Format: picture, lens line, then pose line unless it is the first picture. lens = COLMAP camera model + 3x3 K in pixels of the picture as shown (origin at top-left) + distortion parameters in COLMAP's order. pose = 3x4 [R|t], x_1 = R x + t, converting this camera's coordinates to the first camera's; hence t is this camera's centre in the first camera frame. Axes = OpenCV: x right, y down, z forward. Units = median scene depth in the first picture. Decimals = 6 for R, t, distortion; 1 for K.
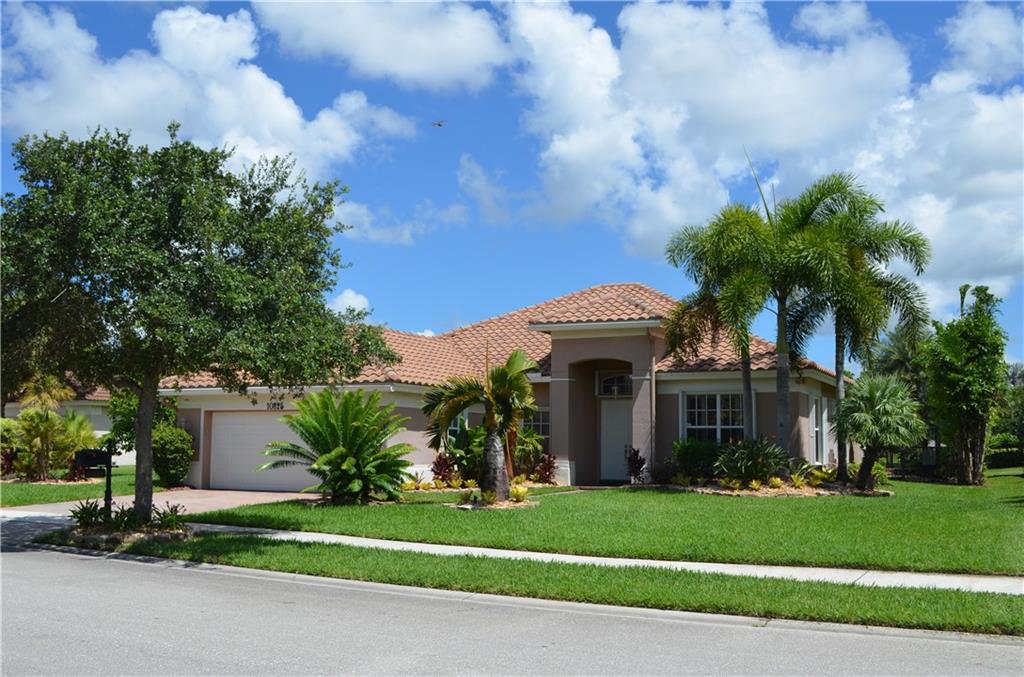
lens RADIAL K [[1043.2, 0, 512.0], [0, 1043.2, 338.5], [0, 0, 1]] dist [-0.079702, -0.005017]
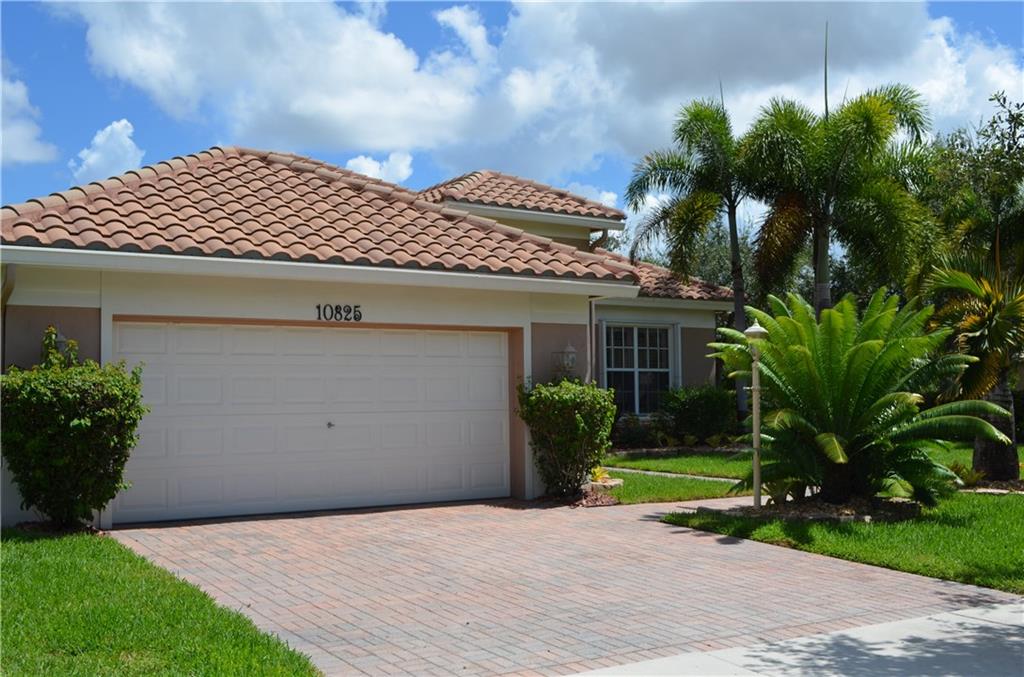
lens RADIAL K [[1108.5, 0, 512.0], [0, 1108.5, 338.5], [0, 0, 1]] dist [0.006592, 0.002495]
pose [[0.493549, 0.032178, 0.869122, -0.577599], [-0.080836, 0.996687, 0.009004, 0.063589], [-0.865953, -0.074700, 0.494515, 0.691143]]
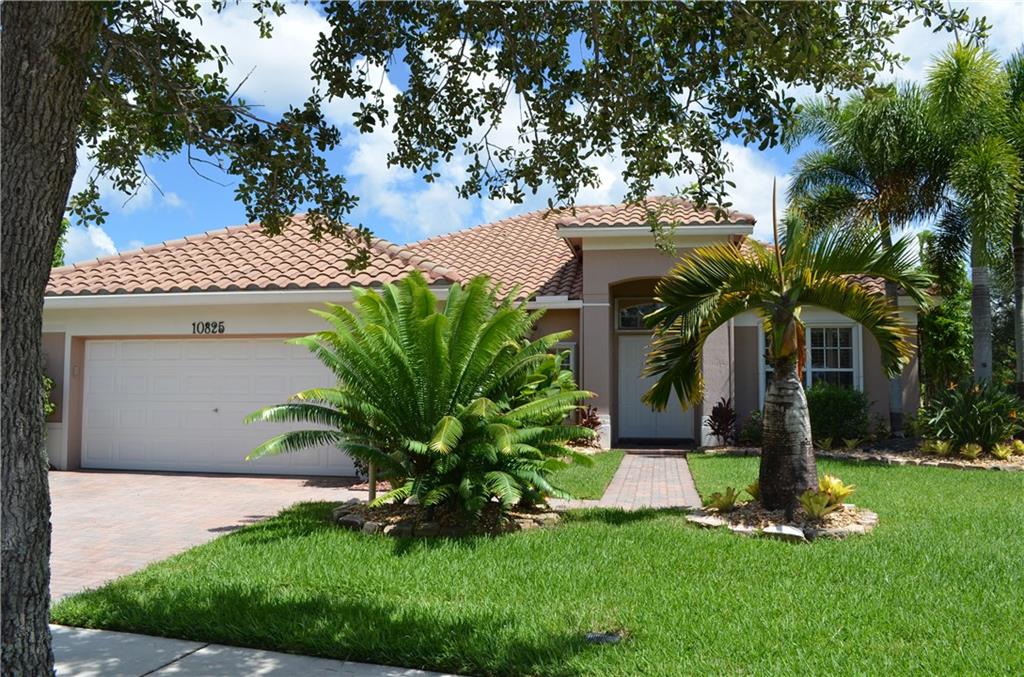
lens RADIAL K [[807.8, 0, 512.0], [0, 807.8, 338.5], [0, 0, 1]] dist [-0.079270, 0.006455]
pose [[0.958252, 0.017792, 0.285373, -0.187384], [-0.028247, 0.999071, 0.032560, 0.049811], [-0.284528, -0.039261, 0.957863, 0.506034]]
